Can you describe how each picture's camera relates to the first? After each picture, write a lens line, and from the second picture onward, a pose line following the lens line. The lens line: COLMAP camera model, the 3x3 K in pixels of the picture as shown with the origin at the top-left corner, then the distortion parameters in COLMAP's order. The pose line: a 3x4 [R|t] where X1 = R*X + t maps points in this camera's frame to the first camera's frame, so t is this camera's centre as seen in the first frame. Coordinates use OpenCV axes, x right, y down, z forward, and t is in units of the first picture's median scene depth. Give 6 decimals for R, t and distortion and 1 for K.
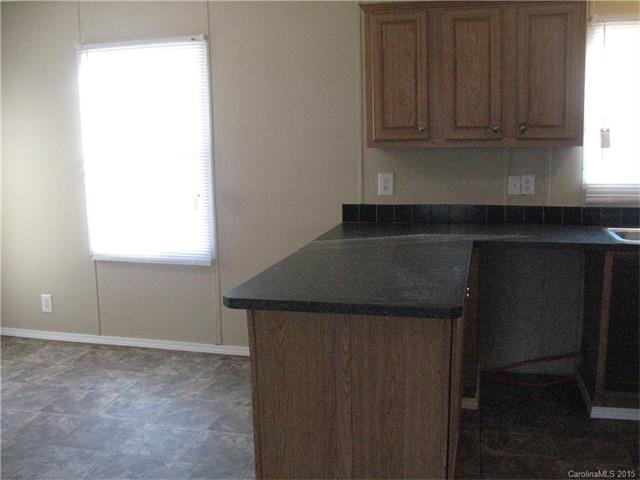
lens RADIAL K [[657.9, 0, 320.0], [0, 657.9, 236.8], [0, 0, 1]] dist [-0.113405, 0.000000]
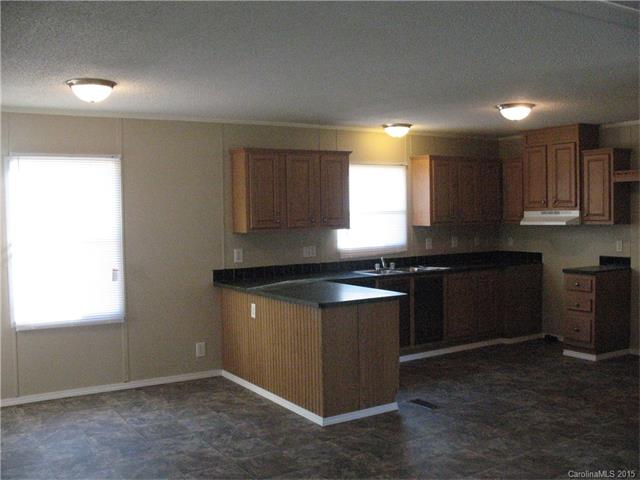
lens RADIAL K [[657.9, 0, 321.0], [0, 657.9, 241.6], [0, 0, 1]] dist [-0.113405, 0.000000]
pose [[0.682884, -0.024144, 0.730127, -0.920733], [0.116653, 0.990233, -0.076359, 0.031818], [-0.721153, 0.137316, 0.679031, -0.235072]]
